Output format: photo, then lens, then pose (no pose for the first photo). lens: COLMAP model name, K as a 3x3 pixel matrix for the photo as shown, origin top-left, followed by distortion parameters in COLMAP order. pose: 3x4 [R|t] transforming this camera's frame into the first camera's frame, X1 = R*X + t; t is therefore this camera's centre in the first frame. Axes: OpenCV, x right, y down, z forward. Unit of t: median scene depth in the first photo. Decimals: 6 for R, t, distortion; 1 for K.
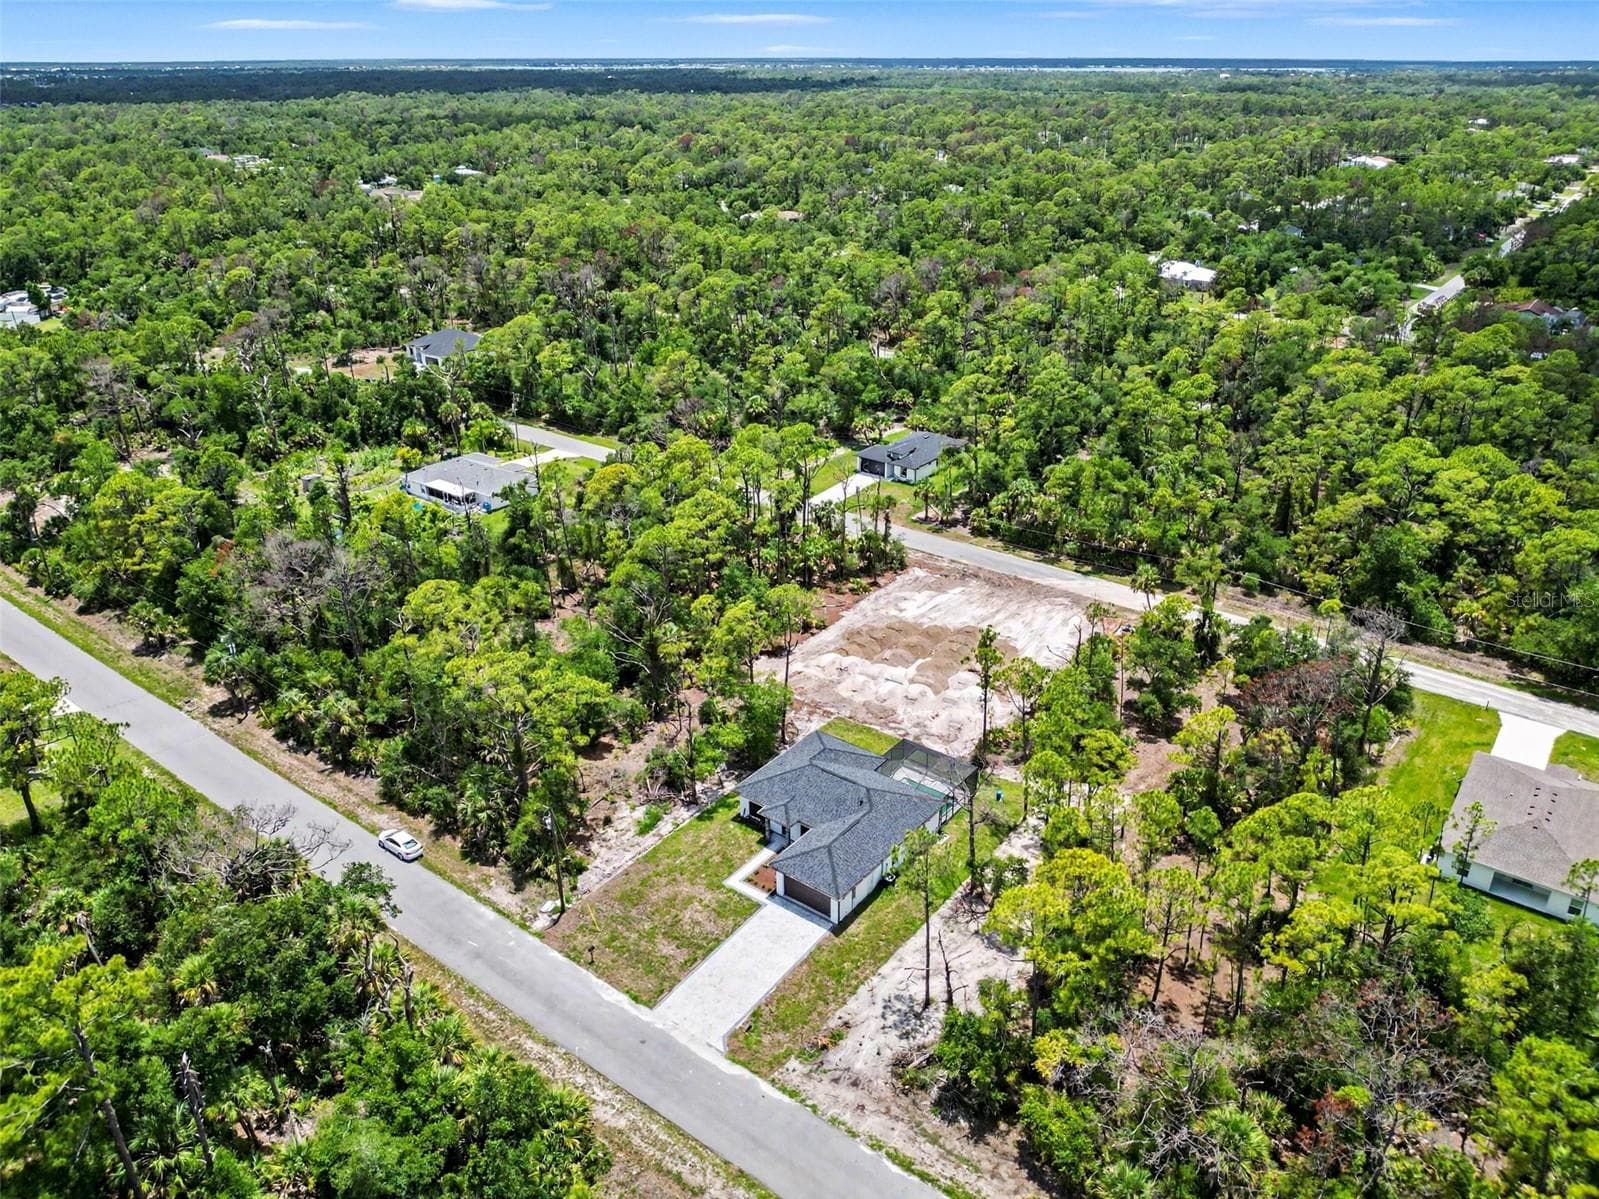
lens RADIAL K [[1173.1, 0, 823.3], [0, 1173.1, 599.2], [0, 0, 1]] dist [0.000674, -0.028950]
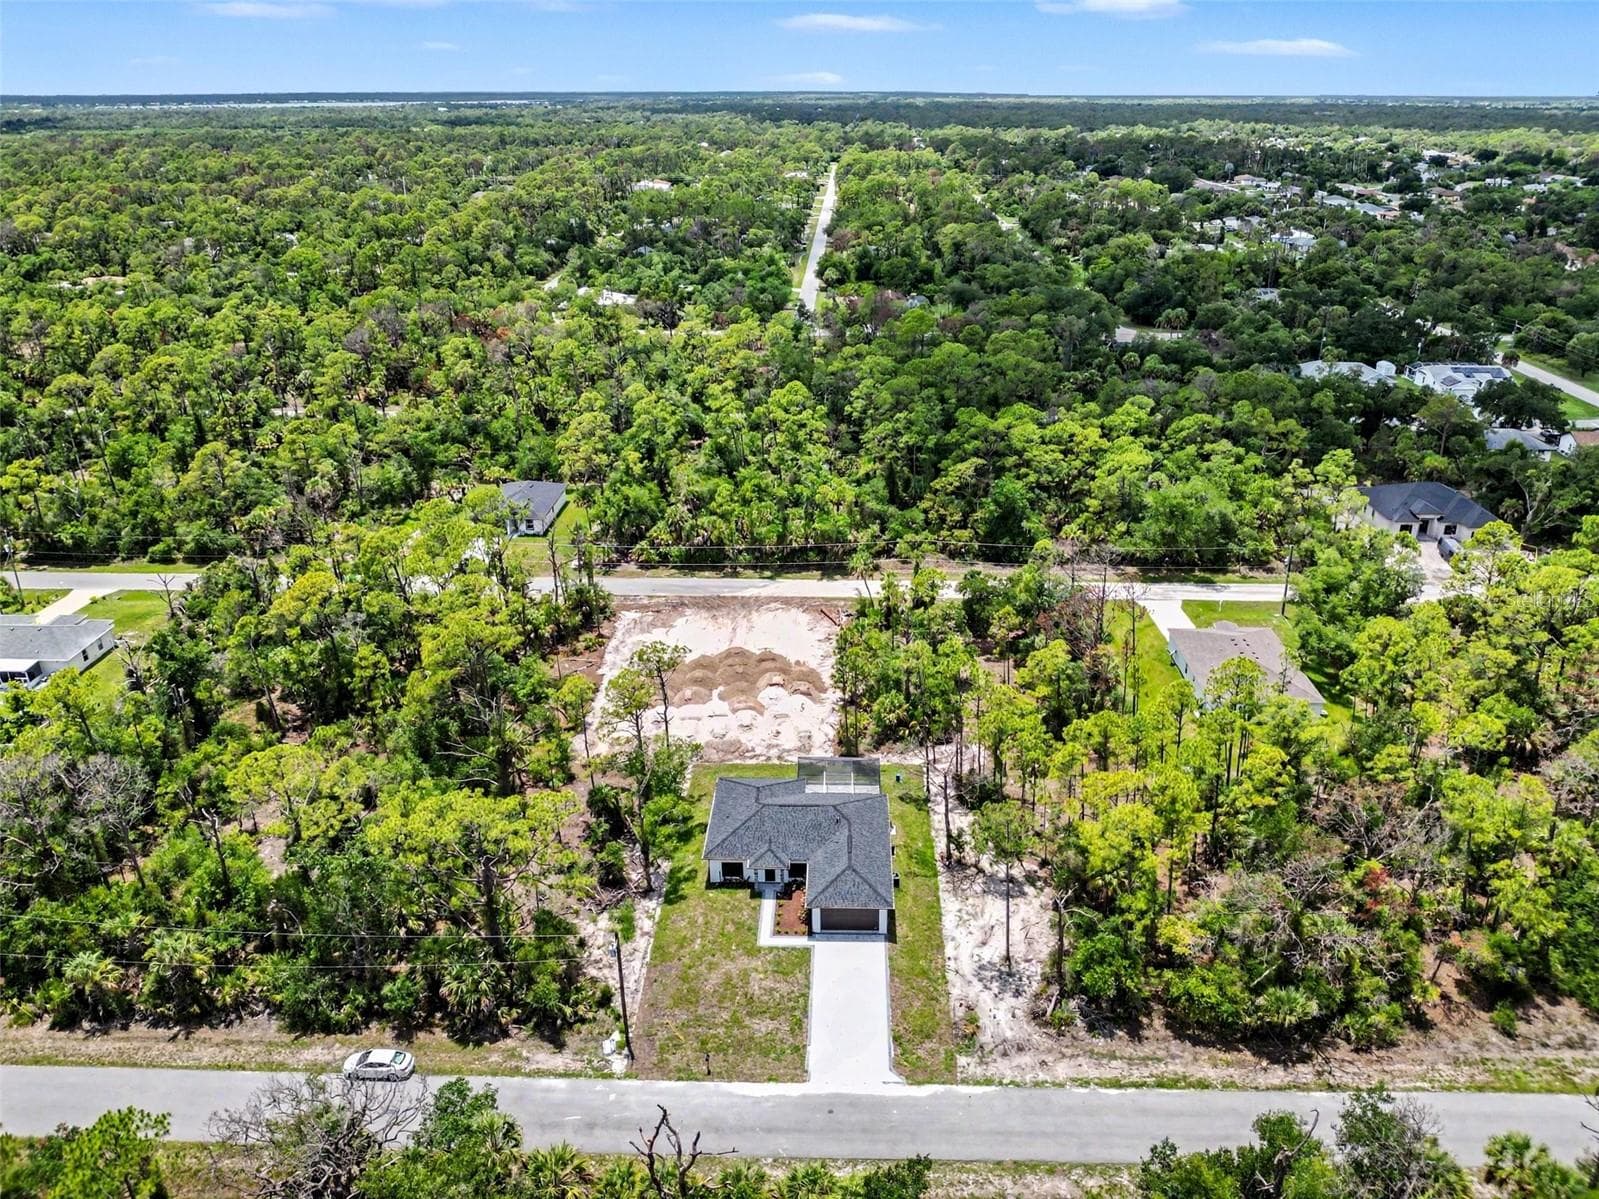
lens RADIAL K [[1173.1, 0, 823.3], [0, 1173.1, 599.2], [0, 0, 1]] dist [0.000674, -0.028950]
pose [[0.803008, -0.236771, 0.546917, -0.460523], [0.249015, 0.967046, 0.053037, -0.067498], [-0.541452, 0.093602, 0.835505, 0.118585]]
